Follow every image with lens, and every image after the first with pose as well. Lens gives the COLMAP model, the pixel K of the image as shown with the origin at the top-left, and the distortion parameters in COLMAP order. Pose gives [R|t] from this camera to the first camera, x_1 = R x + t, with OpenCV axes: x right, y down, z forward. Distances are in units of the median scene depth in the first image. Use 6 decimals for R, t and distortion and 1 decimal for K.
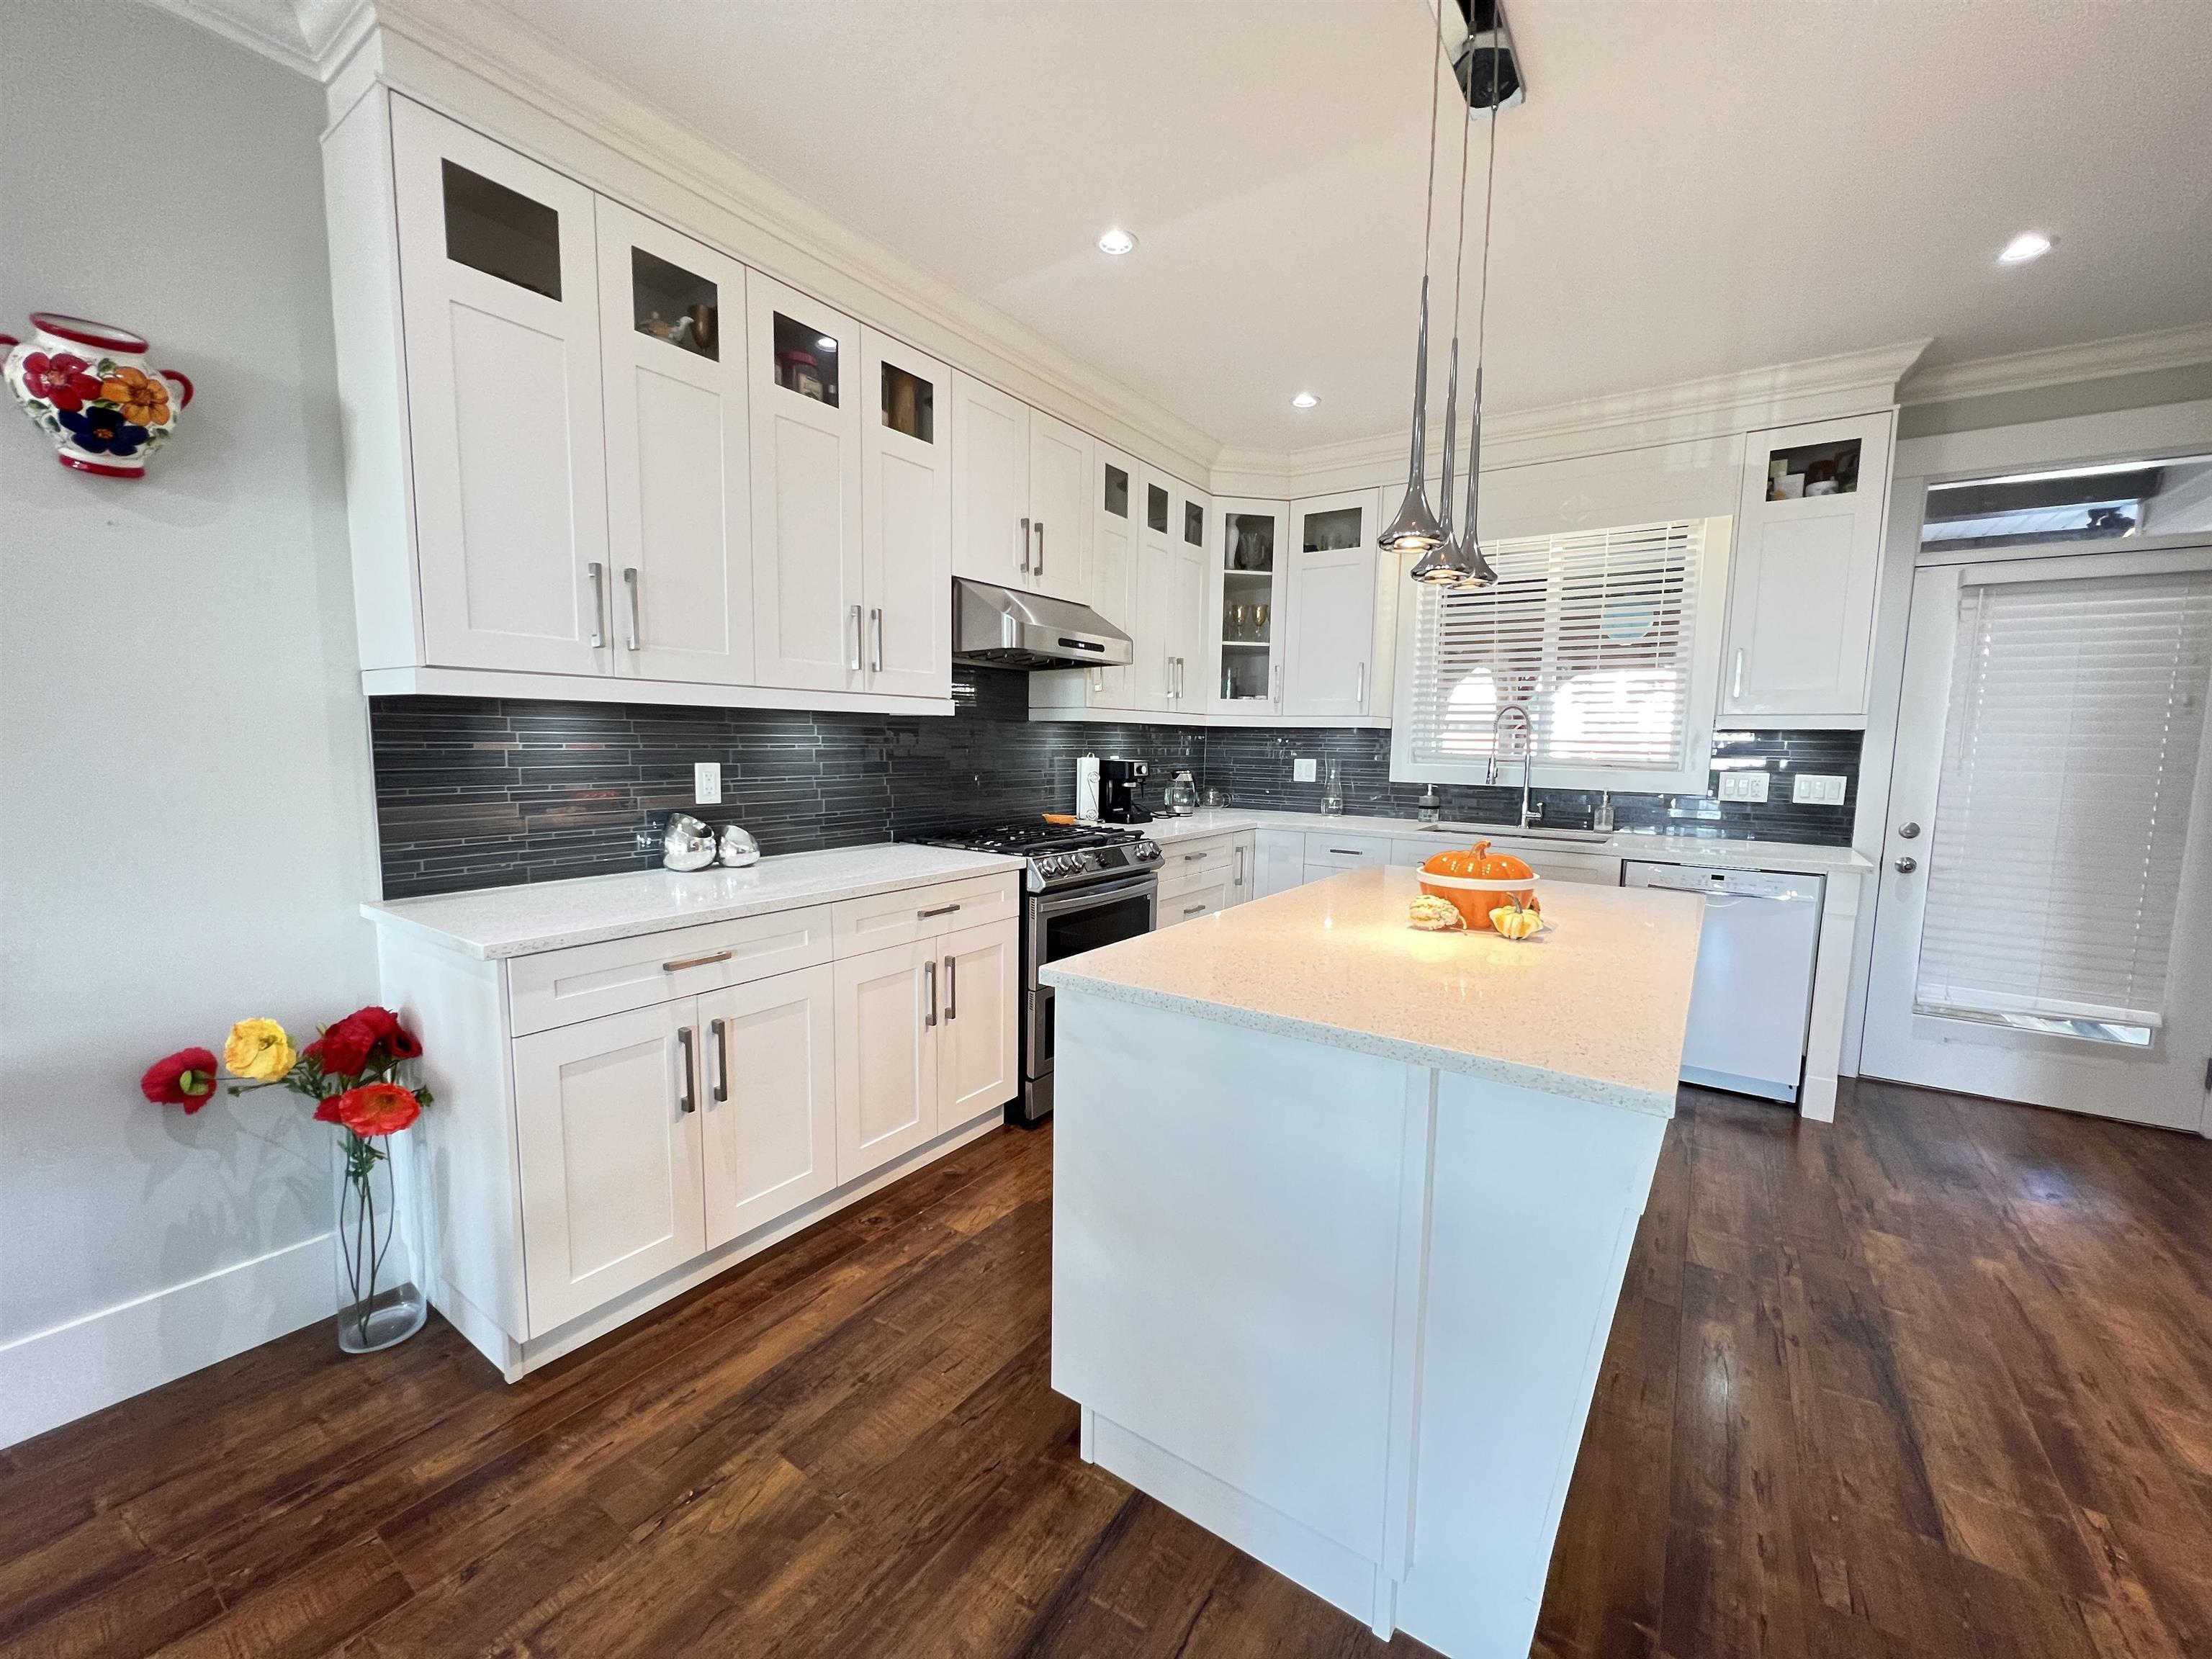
lens RADIAL K [[881.5, 0, 1106.2], [0, 881.5, 832.5], [0, 0, 1]] dist [0.000096, -0.000573]
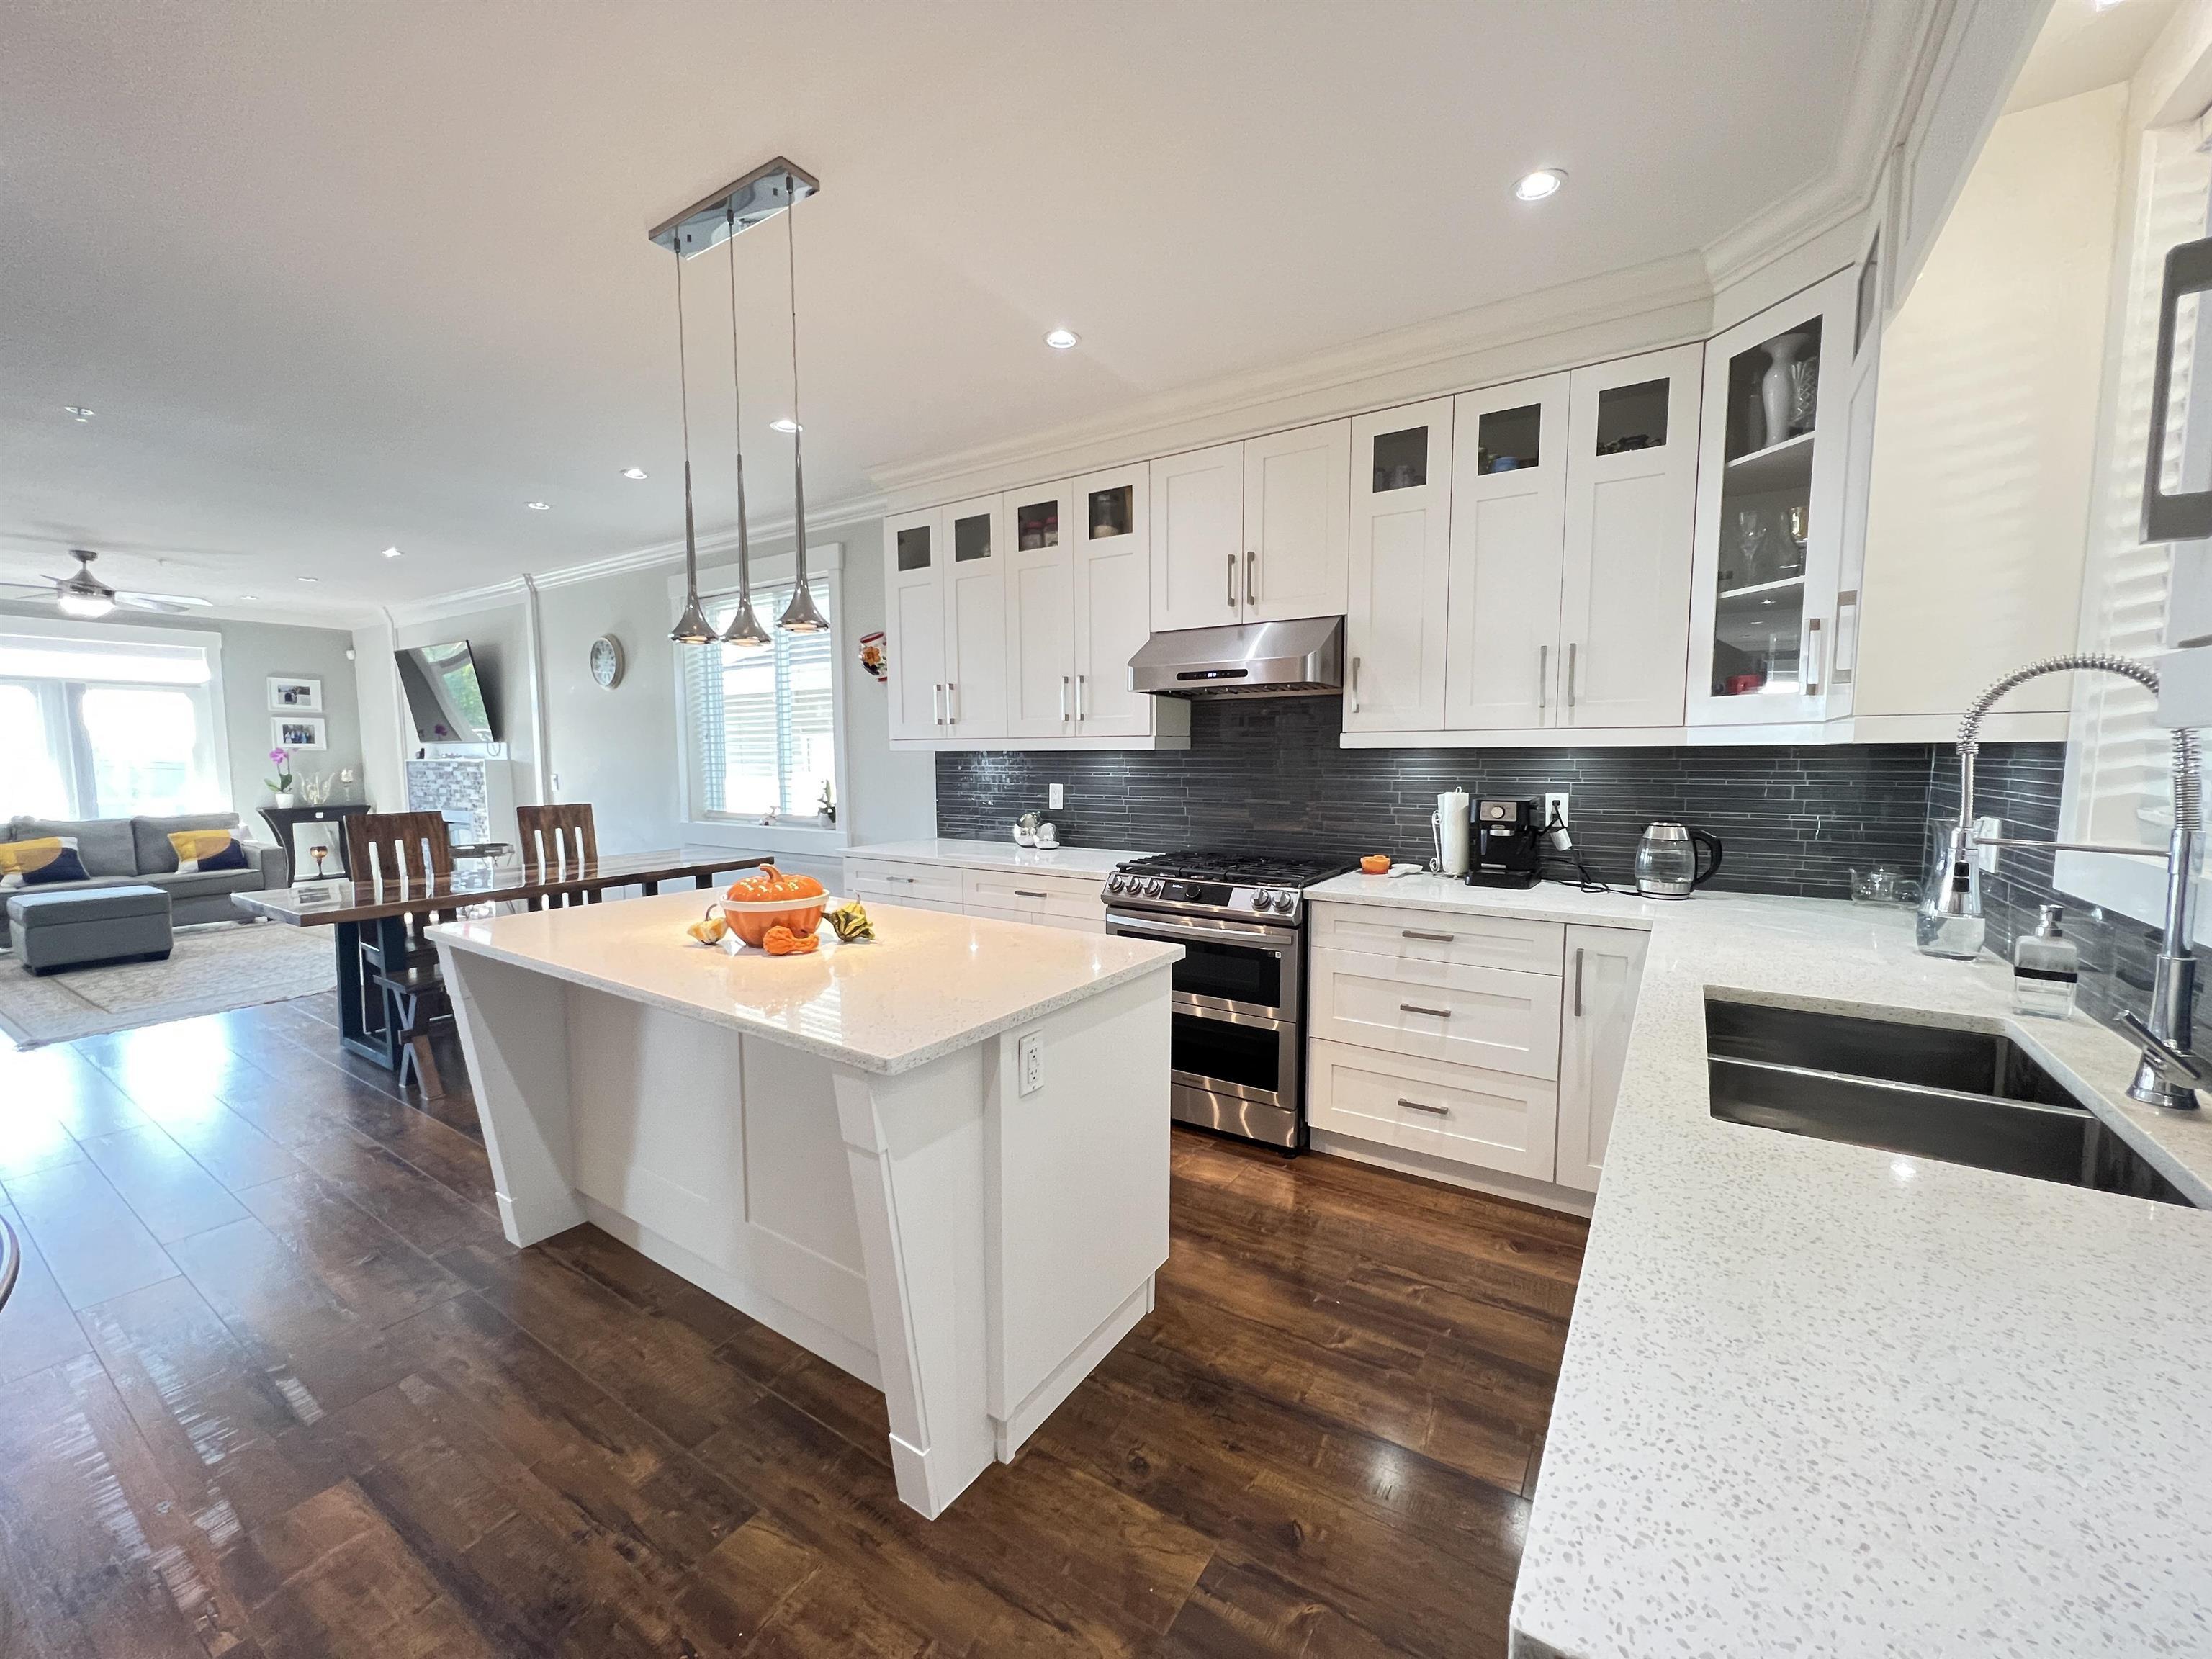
lens RADIAL K [[881.5, 0, 1108.7], [0, 881.5, 833.4], [0, 0, 1]] dist [0.000096, -0.000573]
pose [[0.023885, 0.078739, -0.996609, 1.004570], [-0.101912, 0.991892, 0.075923, -0.104373], [0.994507, 0.099753, 0.031716, 0.907062]]
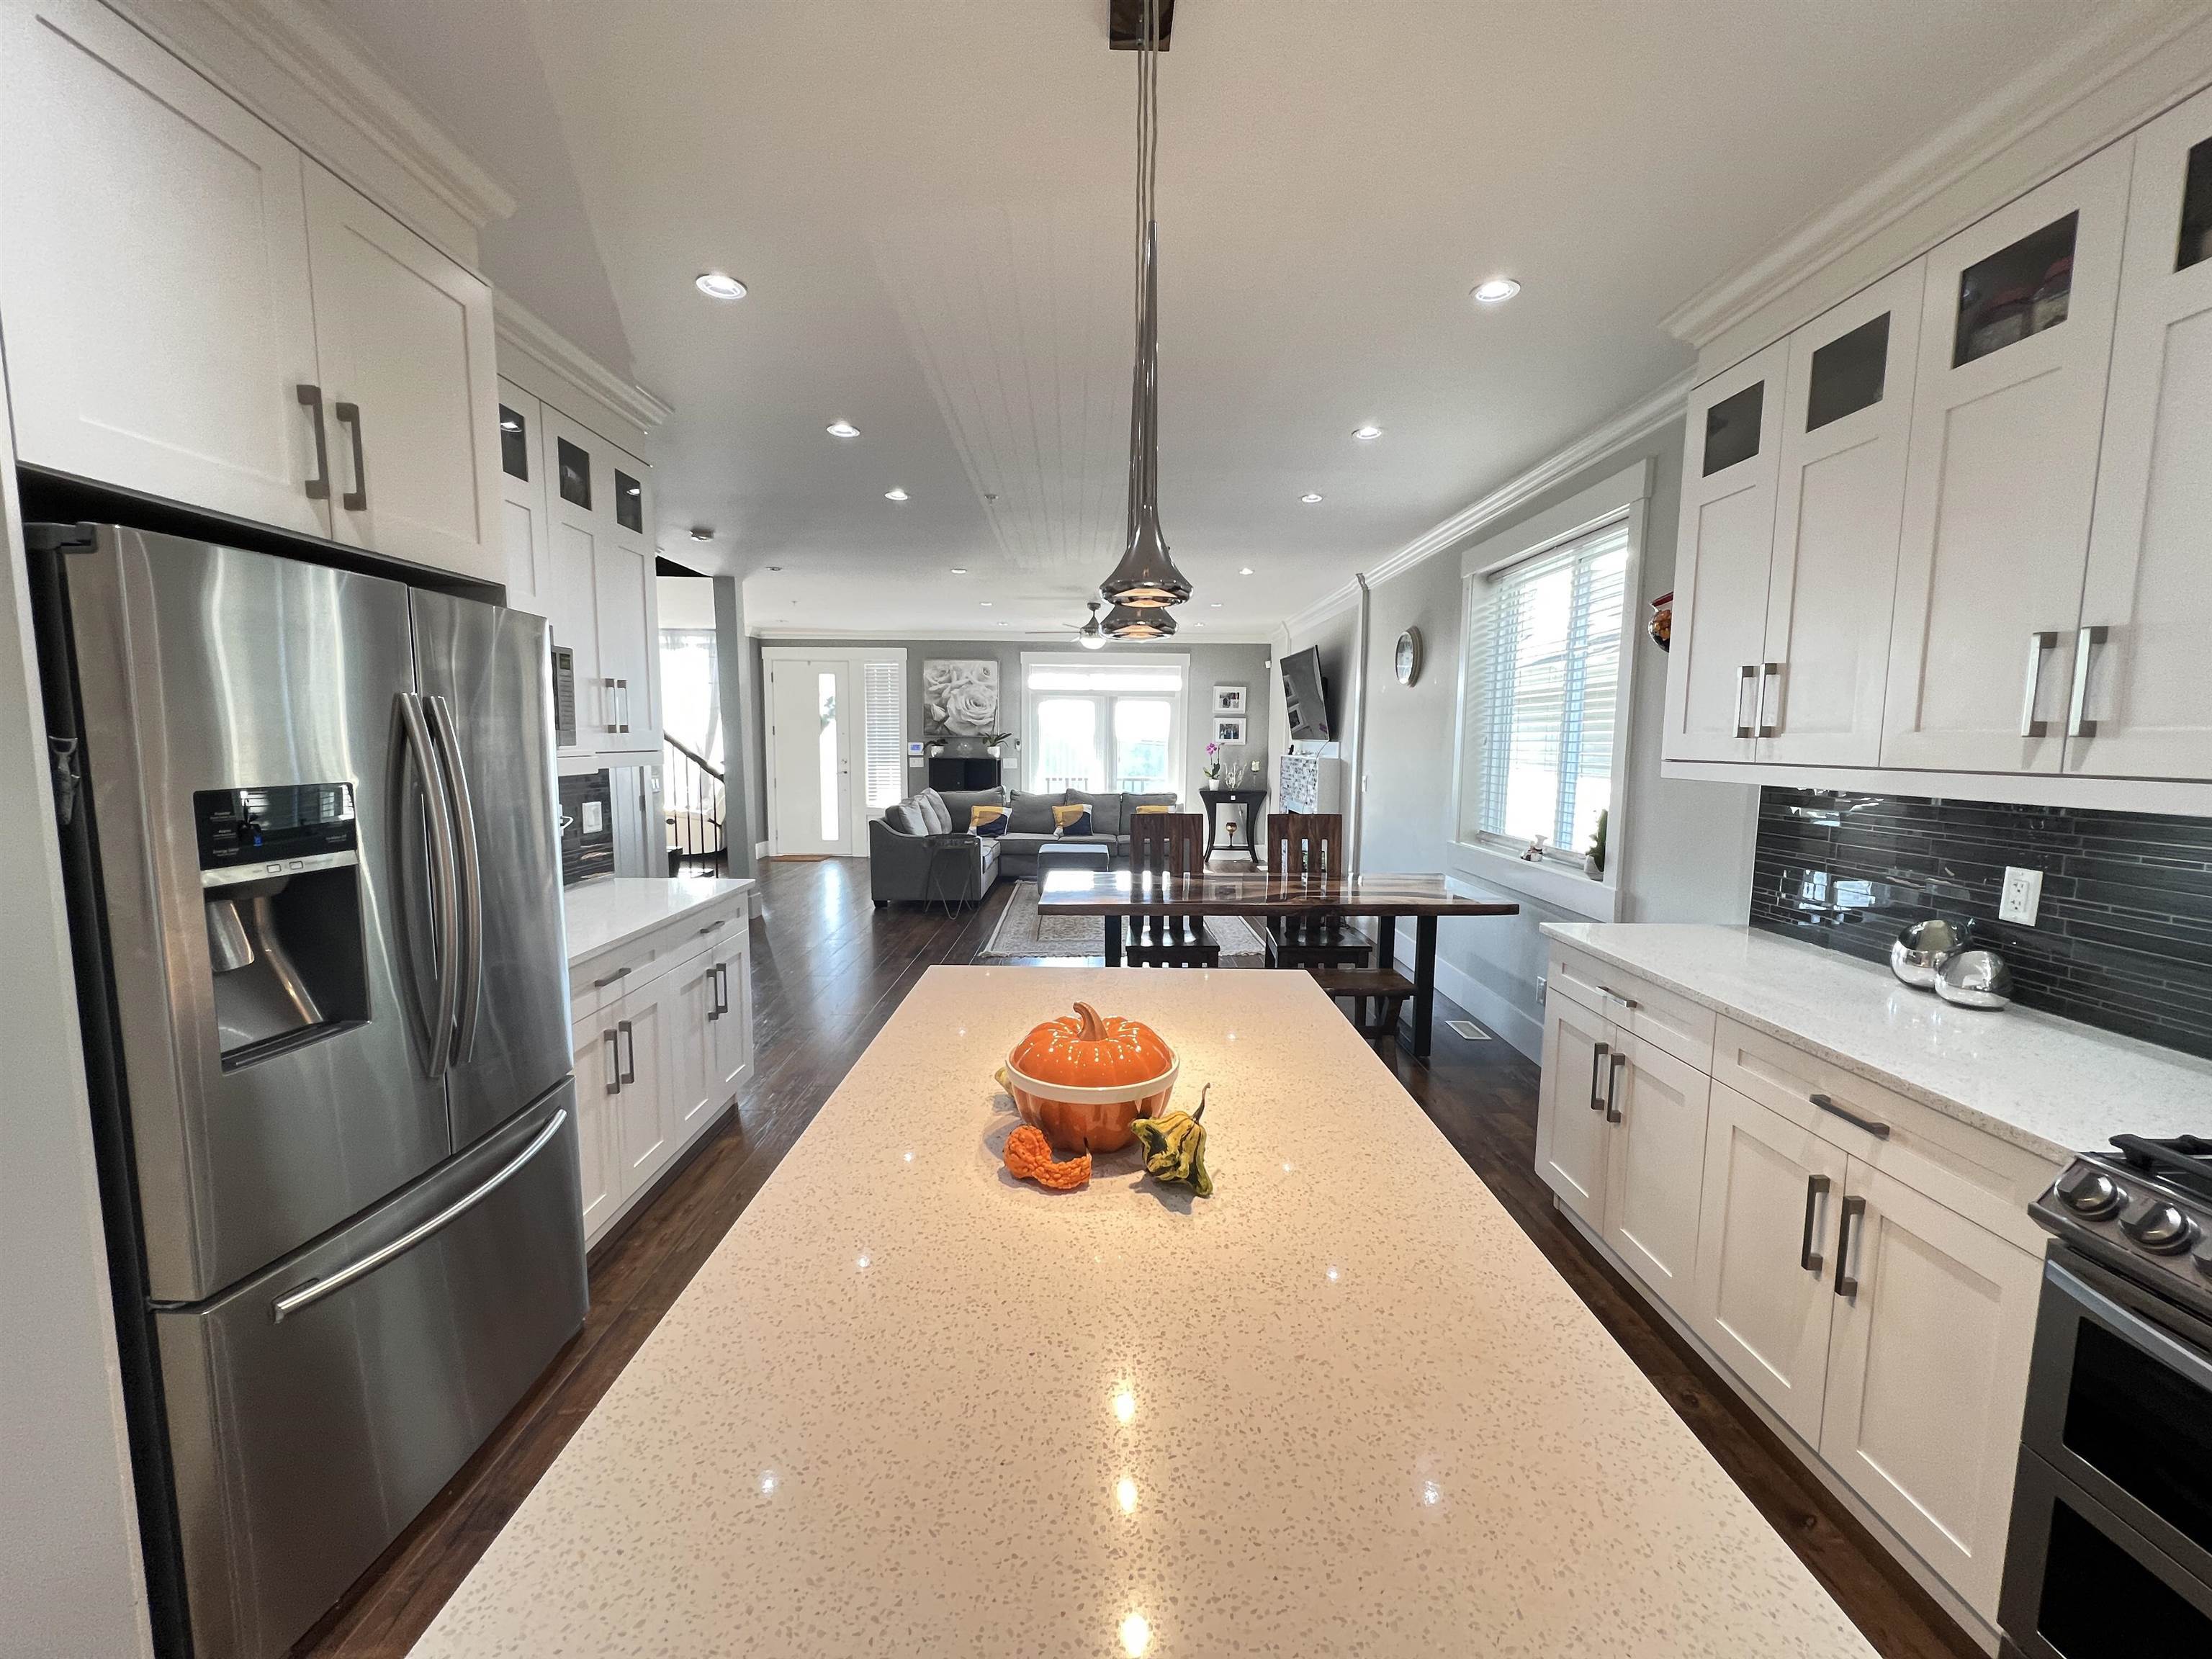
lens RADIAL K [[881.5, 0, 1105.1], [0, 881.5, 833.9], [0, 0, 1]] dist [0.000096, -0.000573]
pose [[-0.820726, 0.043330, -0.569676, 0.517842], [-0.078605, 0.979073, 0.187715, -0.159804], [0.565889, 0.198842, -0.800145, 0.989823]]
